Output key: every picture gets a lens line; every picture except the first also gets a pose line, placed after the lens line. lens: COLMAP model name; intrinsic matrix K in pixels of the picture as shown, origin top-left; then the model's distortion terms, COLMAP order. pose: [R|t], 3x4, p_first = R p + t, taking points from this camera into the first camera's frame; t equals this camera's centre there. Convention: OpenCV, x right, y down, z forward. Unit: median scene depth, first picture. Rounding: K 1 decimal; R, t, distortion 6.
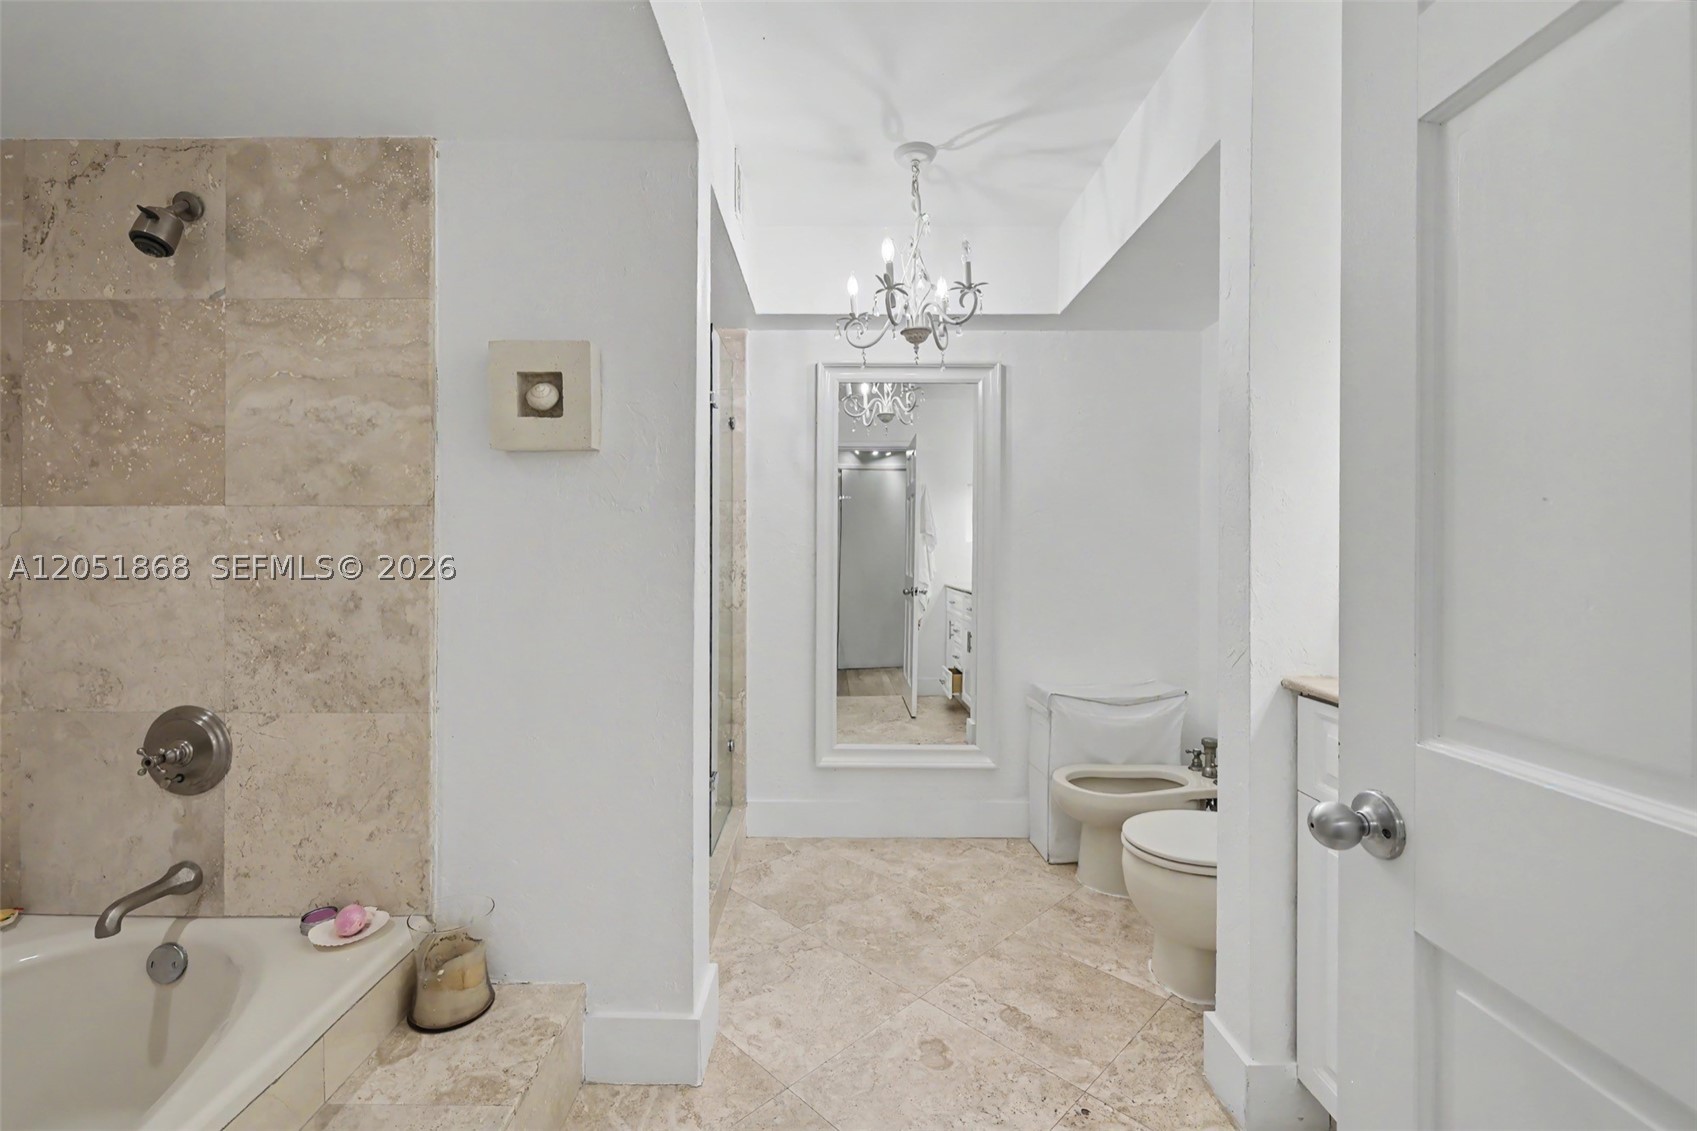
lens RADIAL K [[719.2, 0, 837.5], [0, 719.2, 548.1], [0, 0, 1]] dist [-0.001776, -0.000793]
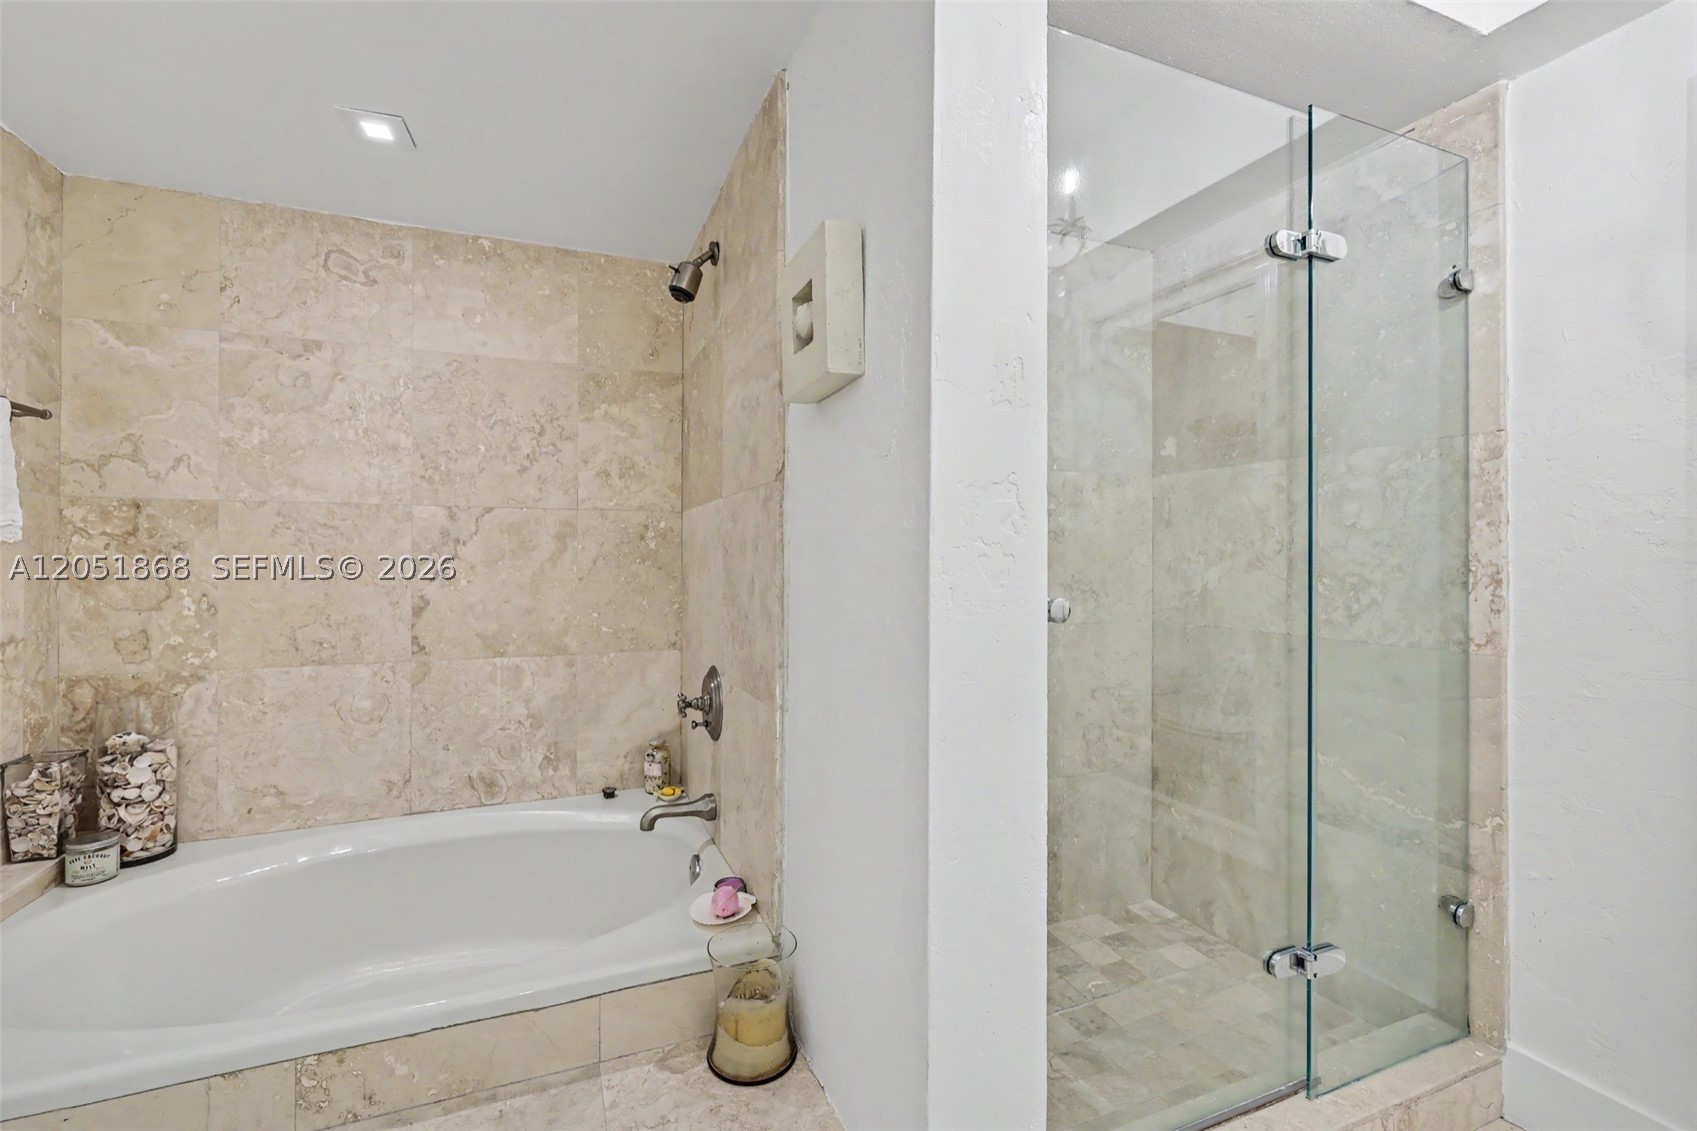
lens RADIAL K [[719.2, 0, 846.4], [0, 719.2, 551.8], [0, 0, 1]] dist [-0.001776, -0.000793]
pose [[0.369241, -0.006631, -0.929310, 0.237660], [0.002921, 0.999978, -0.005974, 0.028604], [0.929329, -0.000509, 0.369252, 0.588655]]
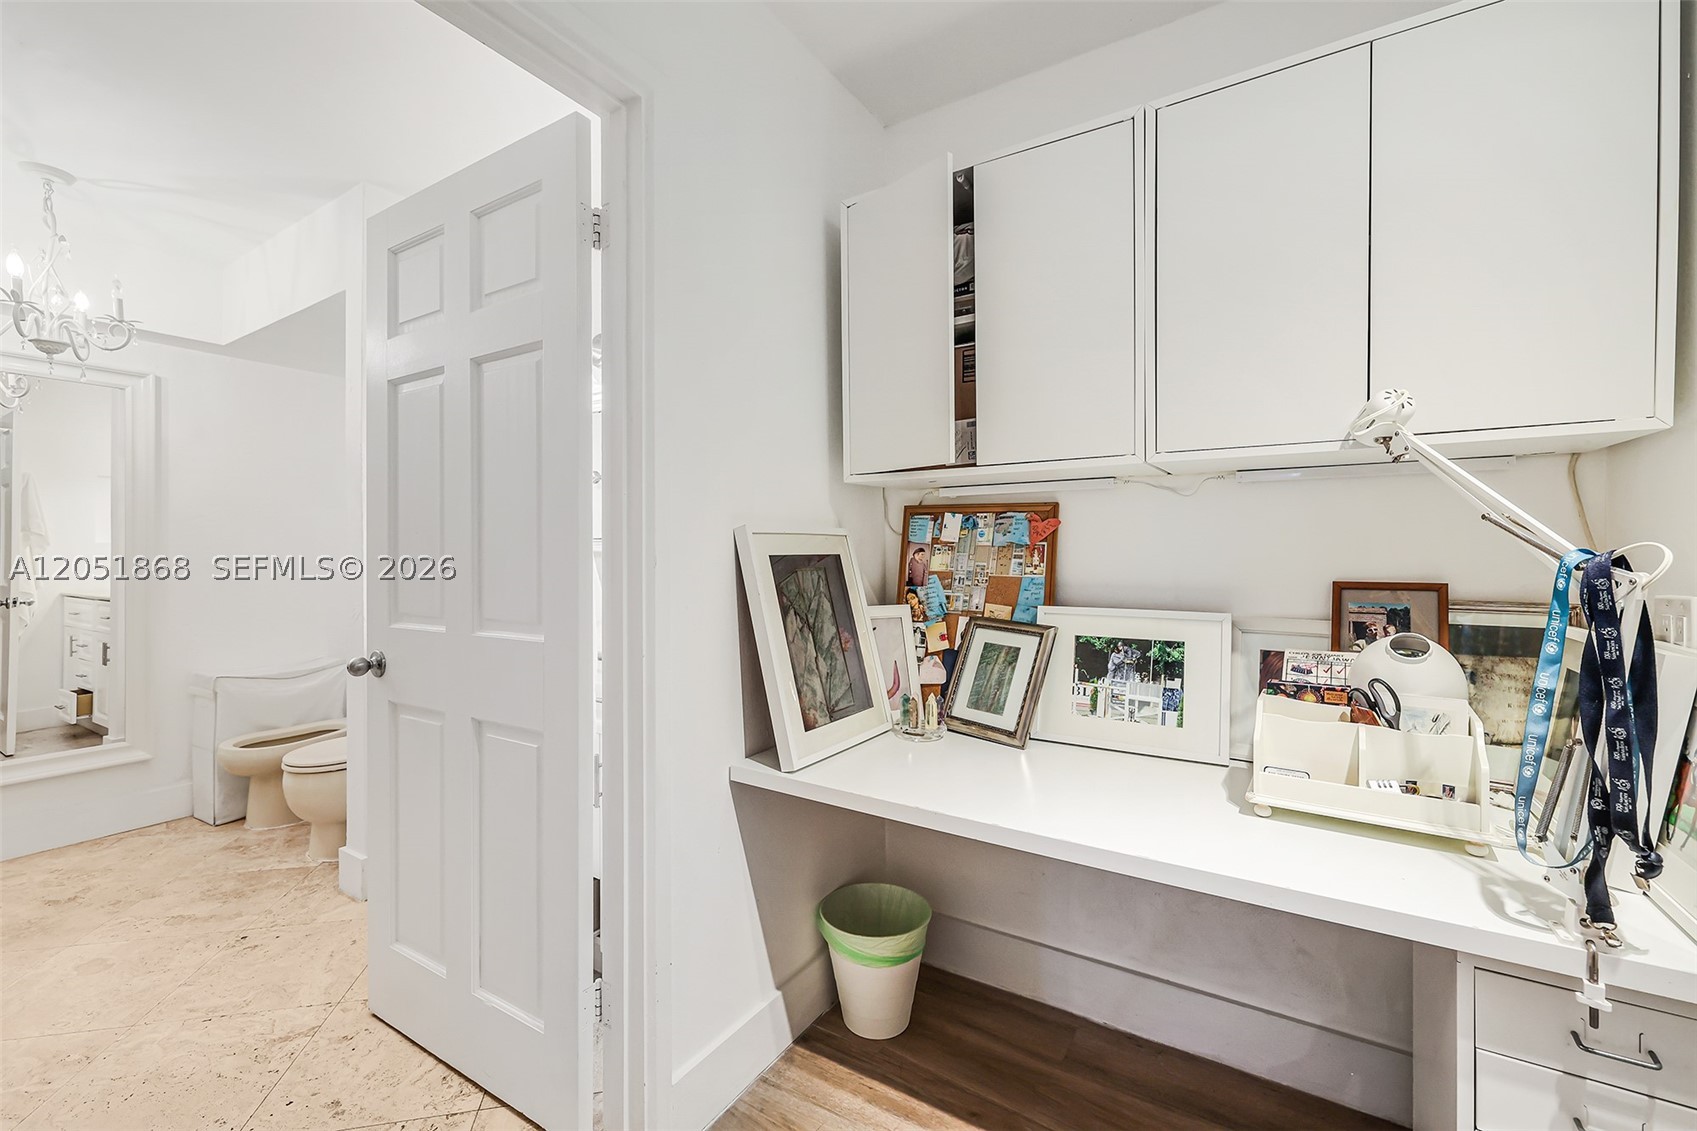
lens RADIAL K [[719.2, 0, 839.7], [0, 719.2, 551.5], [0, 0, 1]] dist [-0.001776, -0.000793]
pose [[0.544224, -0.005766, 0.838920, -0.133560], [0.002444, 0.999983, 0.005287, -0.000646], [-0.838937, -0.000827, 0.544229, -0.504283]]
